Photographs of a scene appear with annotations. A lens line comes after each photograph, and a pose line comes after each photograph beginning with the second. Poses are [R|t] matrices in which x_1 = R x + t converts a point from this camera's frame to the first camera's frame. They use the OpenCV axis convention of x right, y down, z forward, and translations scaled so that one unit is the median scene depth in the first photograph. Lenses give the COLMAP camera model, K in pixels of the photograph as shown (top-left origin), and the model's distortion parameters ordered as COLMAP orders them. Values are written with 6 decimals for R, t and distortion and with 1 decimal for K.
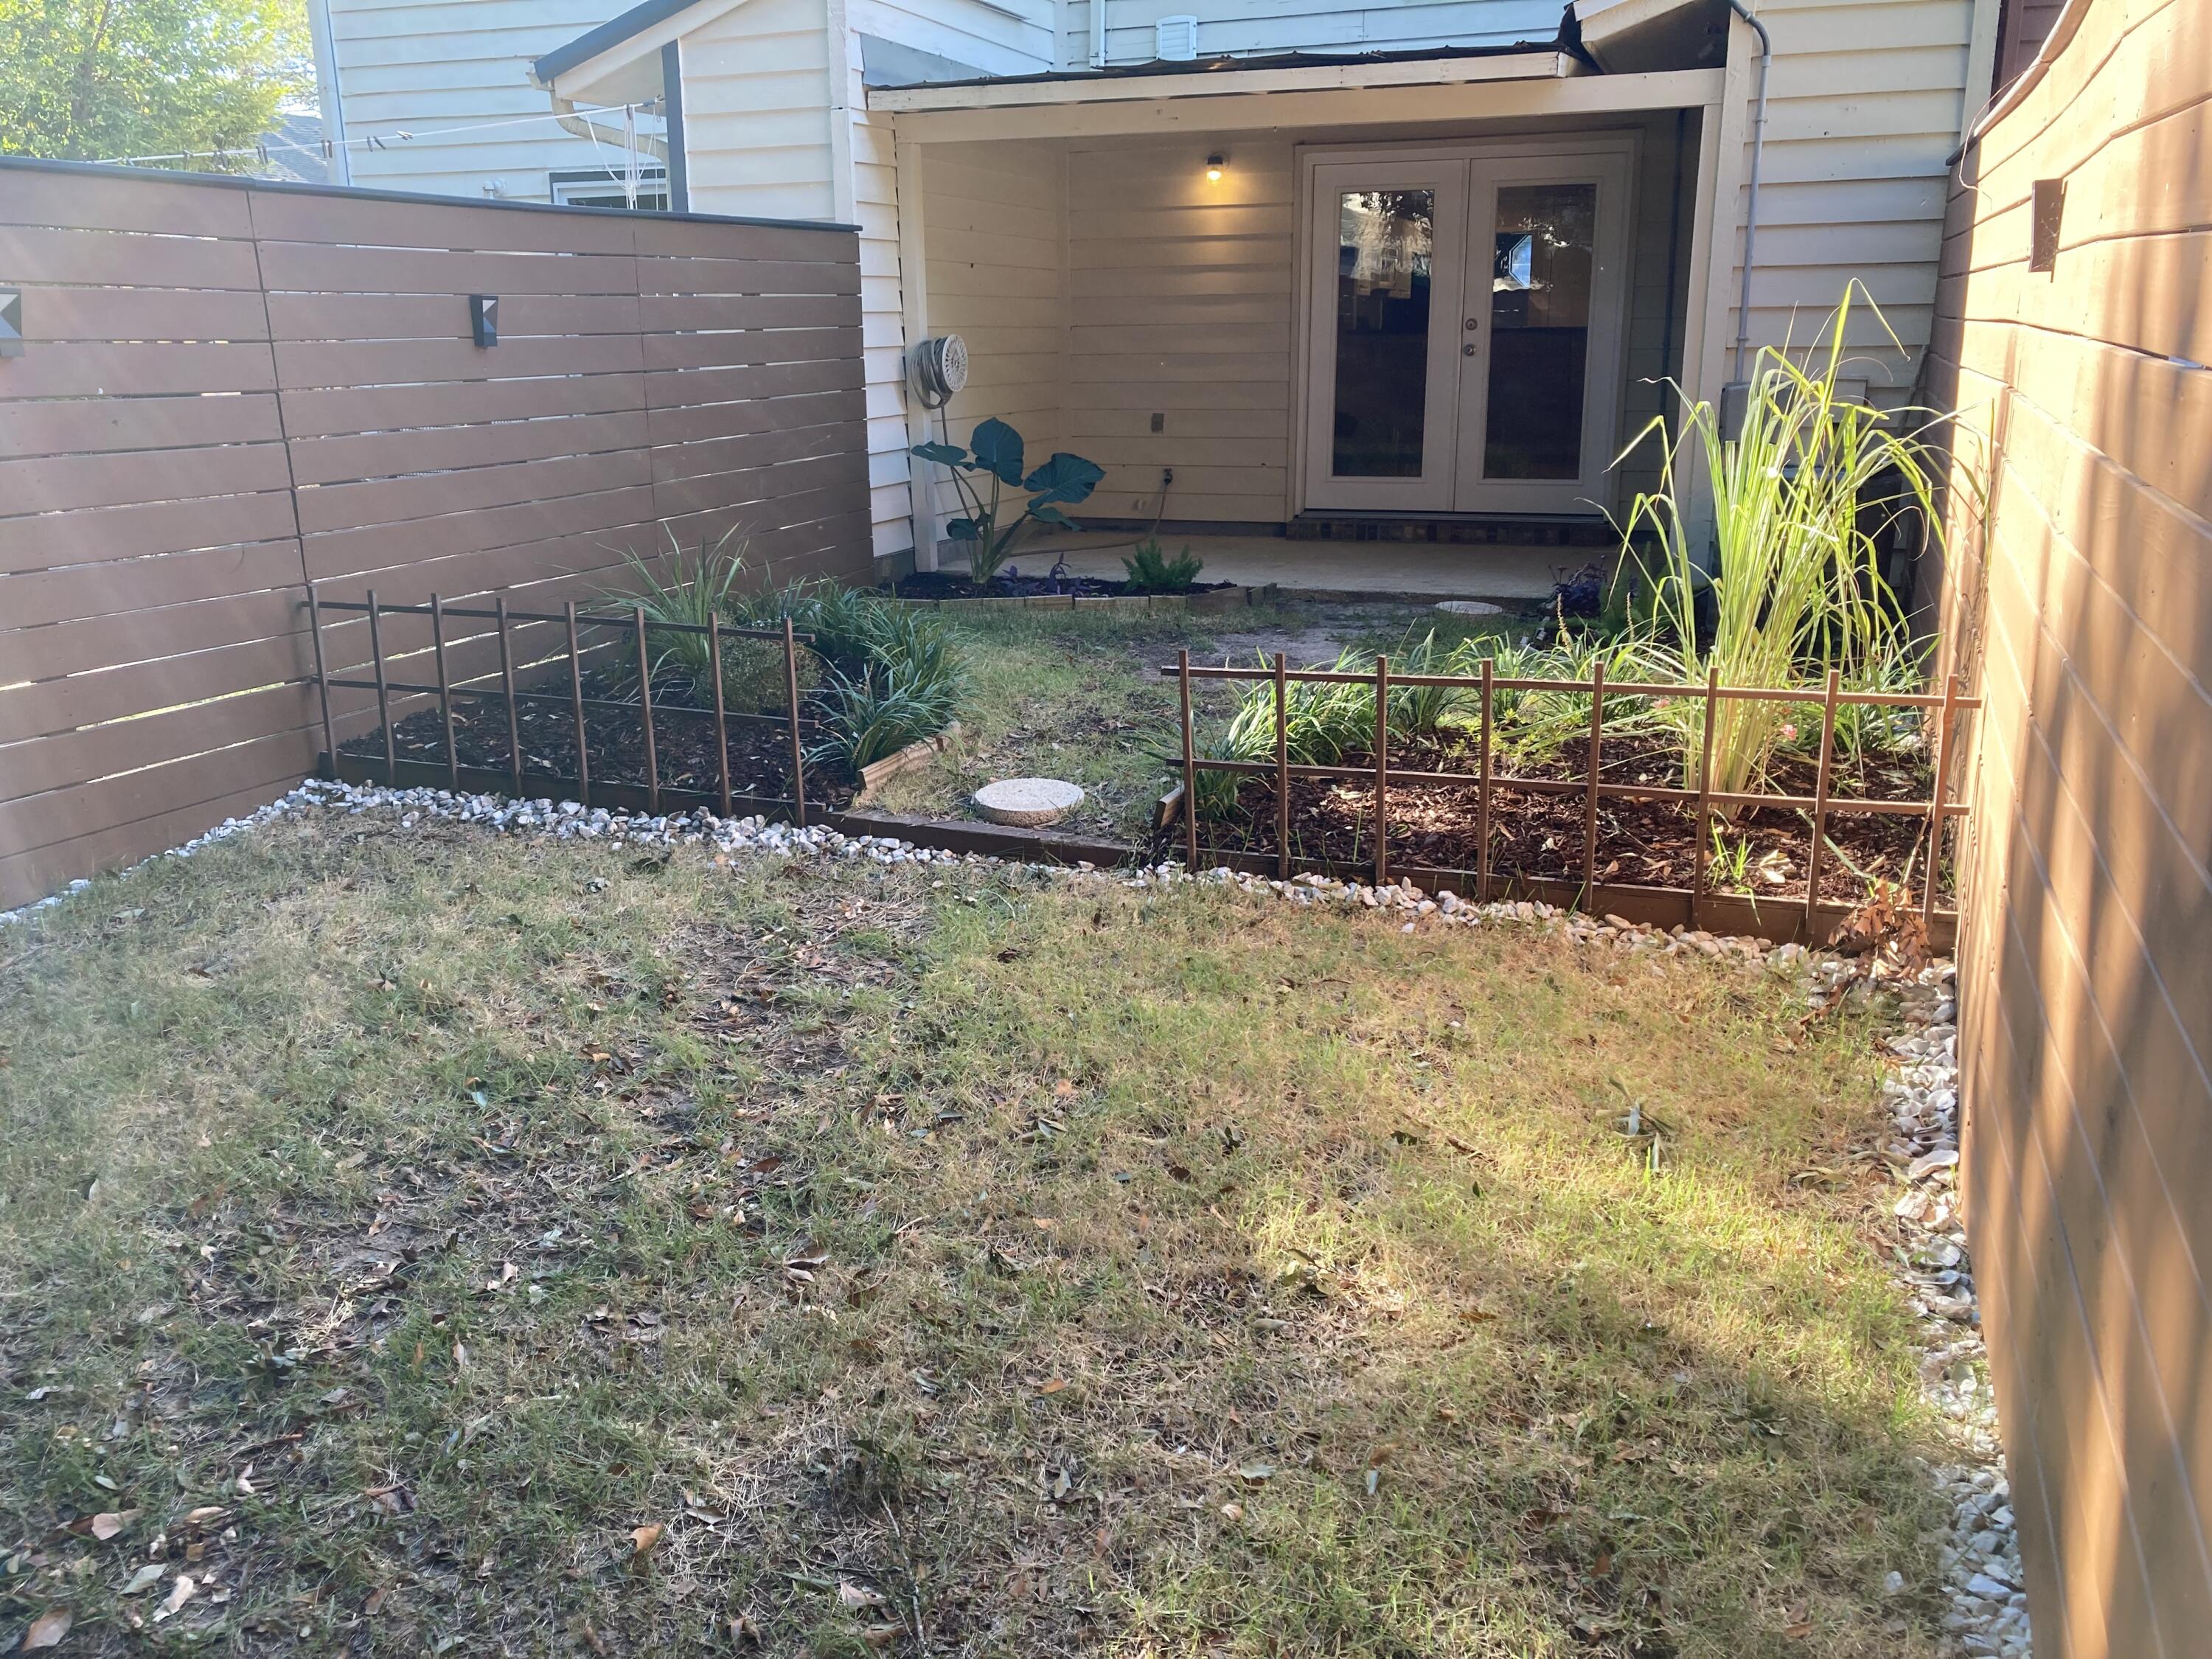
lens RADIAL K [[1821.8, 0, 1072.1], [0, 1821.8, 828.2], [0, 0, 1]] dist [0.058432, 0.006155]
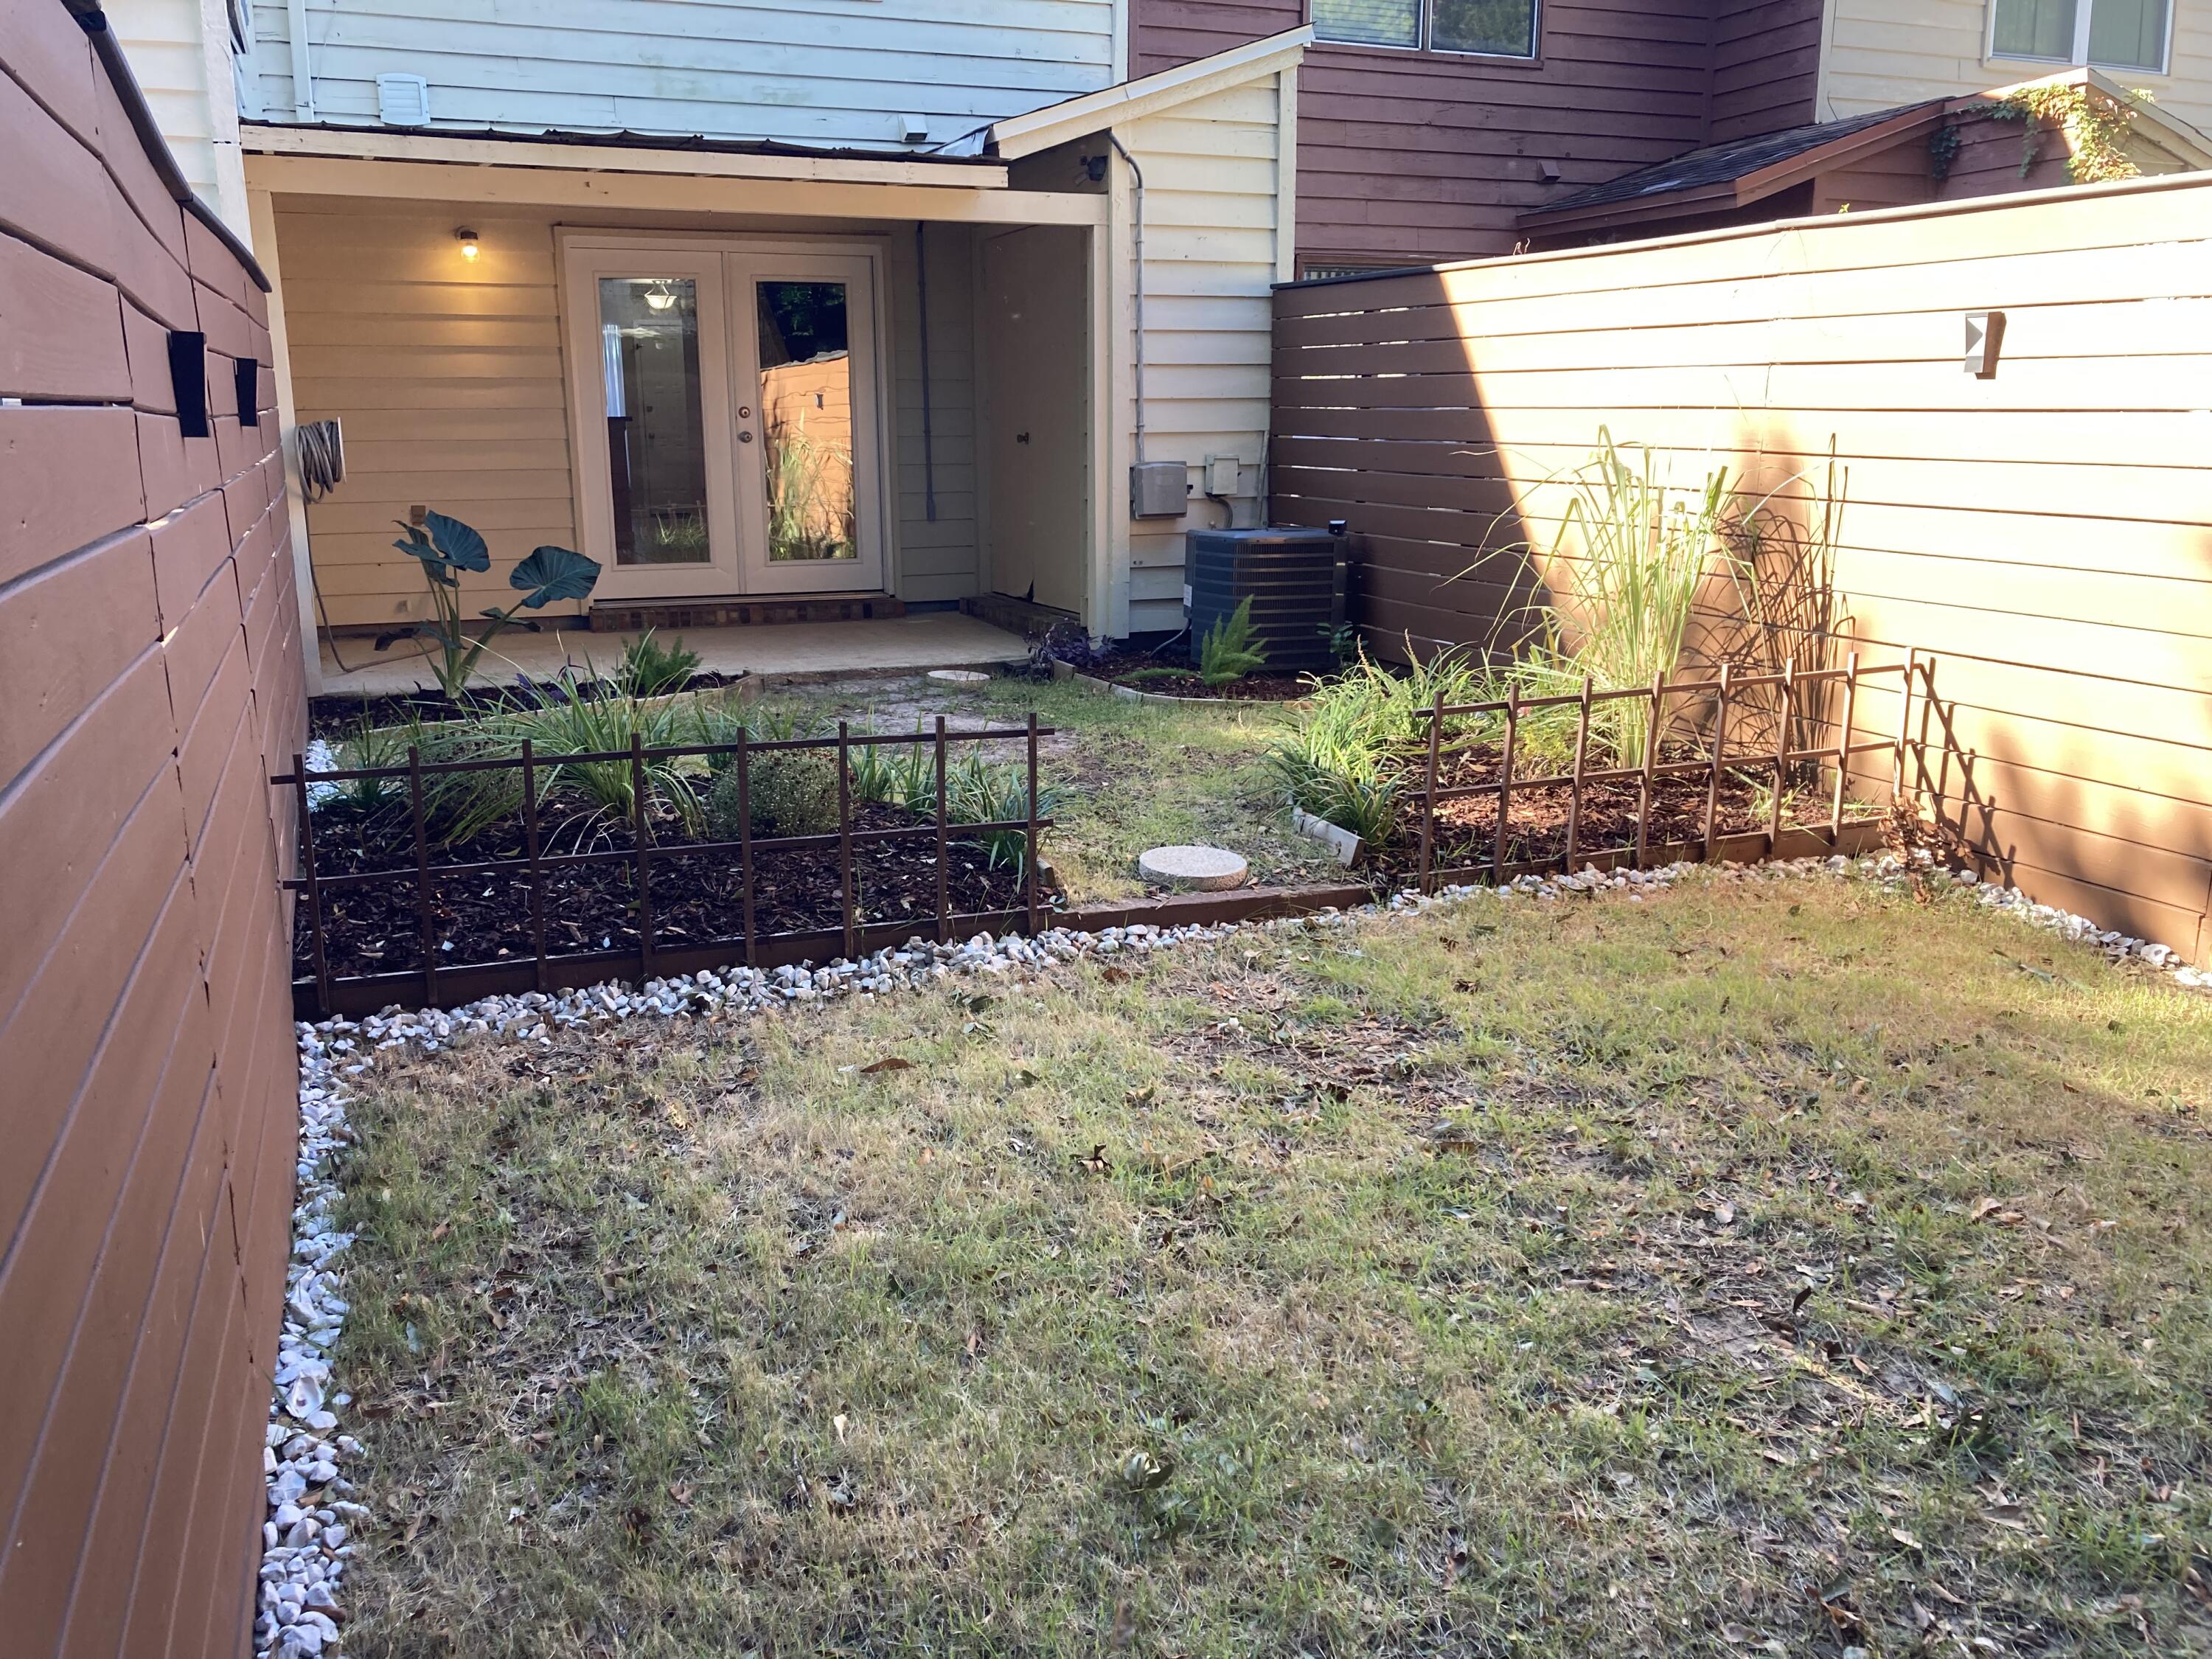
lens RADIAL K [[1821.8, 0, 1072.1], [0, 1821.8, 828.2], [0, 0, 1]] dist [0.058432, 0.006155]
pose [[0.741747, -0.150068, 0.653675, -0.477292], [0.181804, 0.983143, 0.019408, -0.044756], [-0.645569, 0.104445, 0.756526, 0.182161]]
